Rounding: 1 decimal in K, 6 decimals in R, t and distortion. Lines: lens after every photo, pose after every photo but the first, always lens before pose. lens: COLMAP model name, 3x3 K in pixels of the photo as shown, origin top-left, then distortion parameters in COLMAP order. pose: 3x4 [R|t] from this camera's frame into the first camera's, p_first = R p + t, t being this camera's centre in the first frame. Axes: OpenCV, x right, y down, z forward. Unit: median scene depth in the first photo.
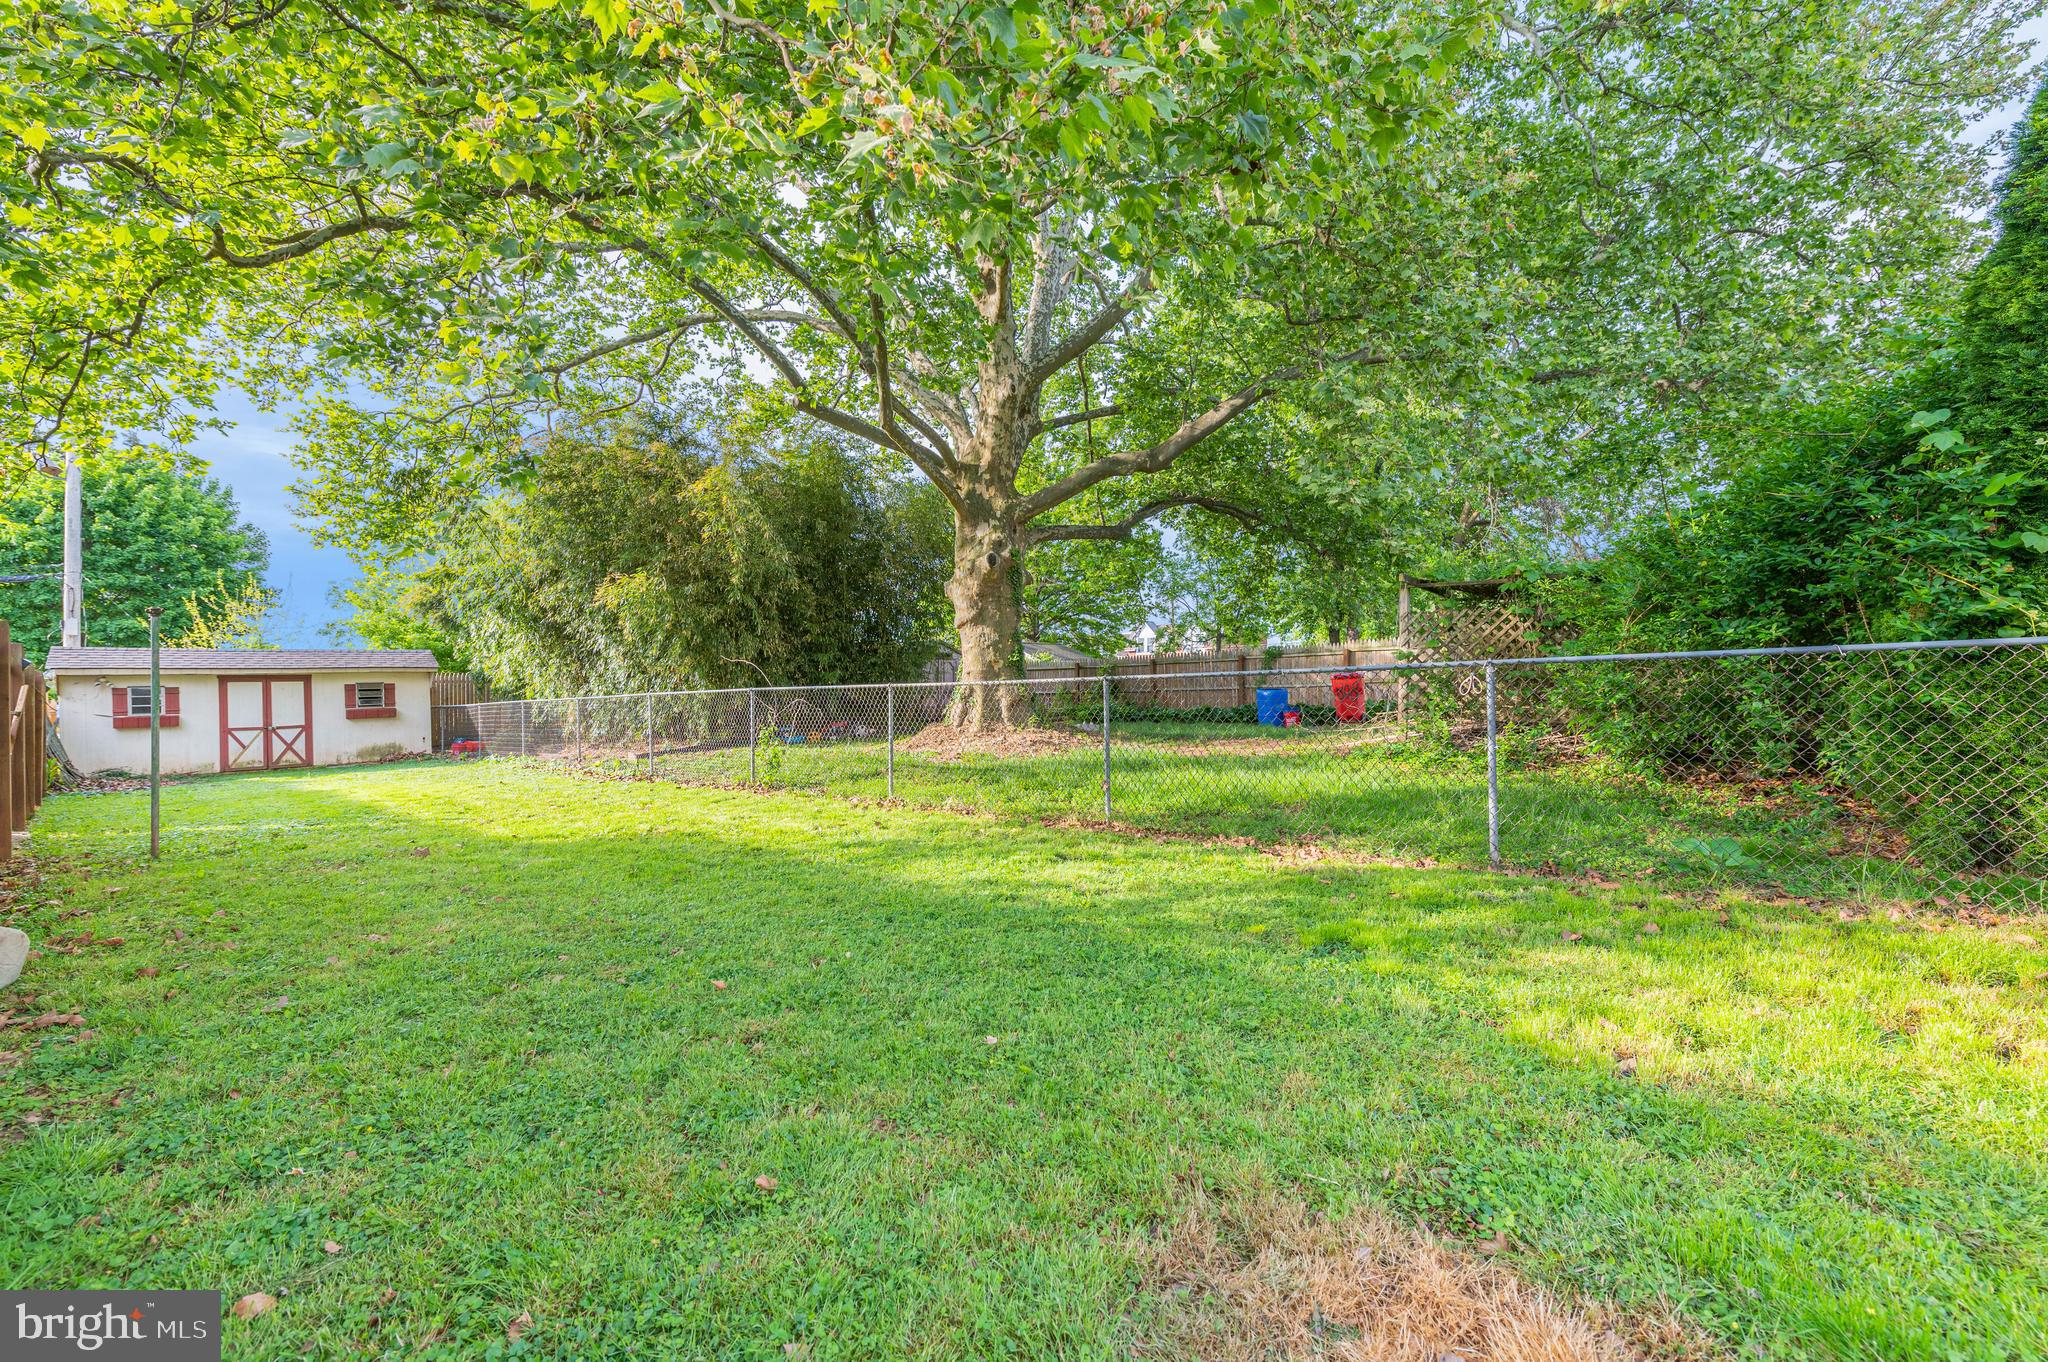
lens RADIAL K [[807.4, 0, 1030.8], [0, 807.4, 666.7], [0, 0, 1]] dist [0.017750, -0.005262]
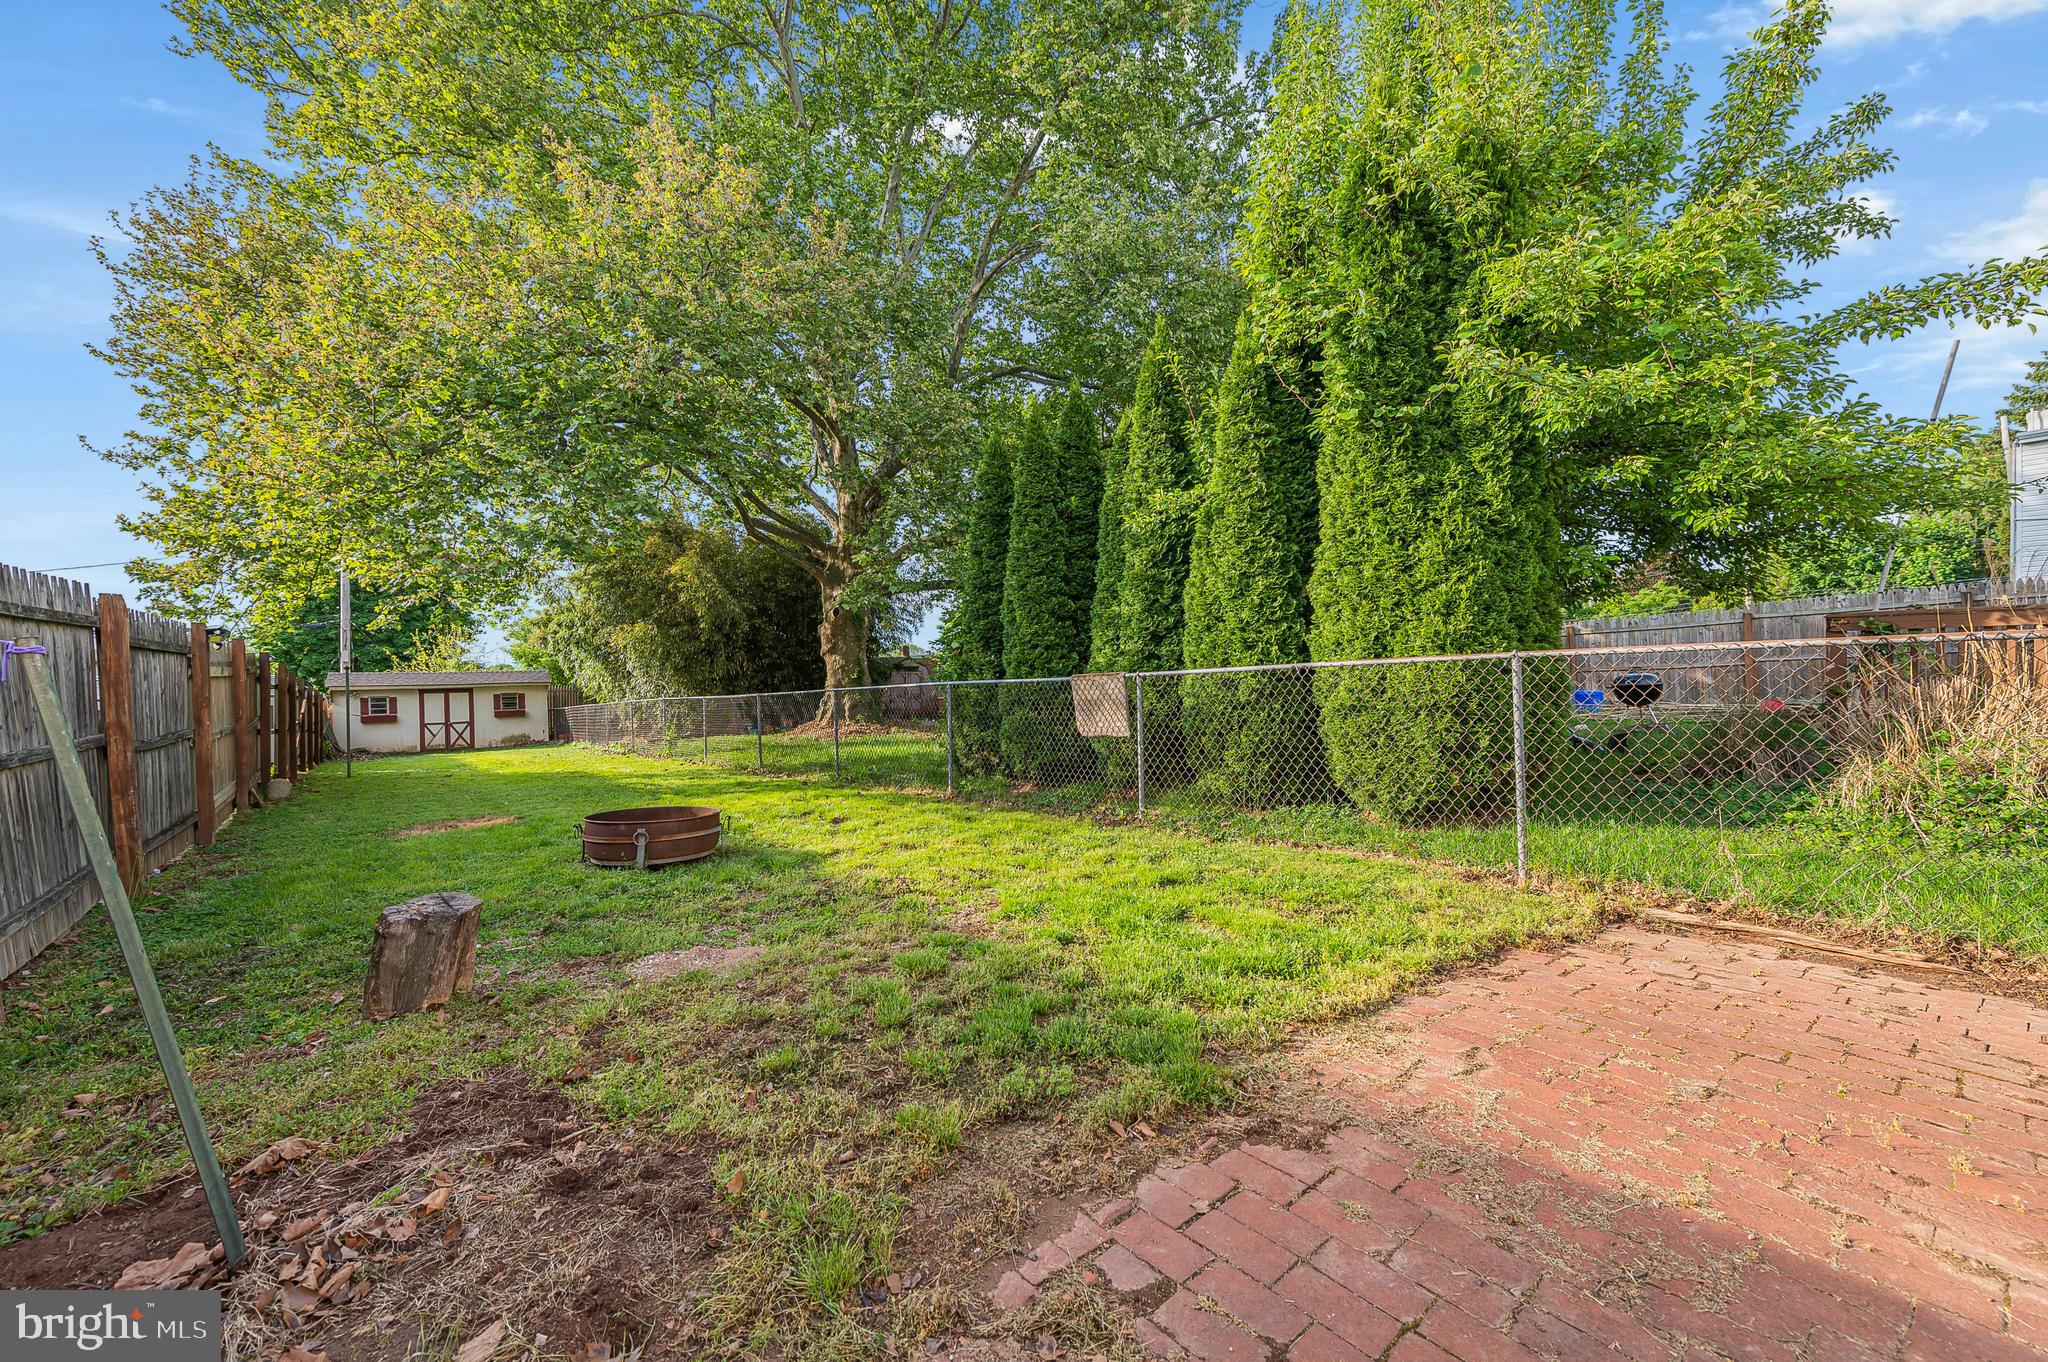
lens RADIAL K [[807.4, 0, 1030.8], [0, 807.4, 666.7], [0, 0, 1]] dist [0.017750, -0.005262]
pose [[0.983708, -0.011765, -0.179389, 0.438883], [0.011826, 0.999930, -0.000730, -0.017892], [0.179385, -0.001404, 0.983778, -0.323369]]
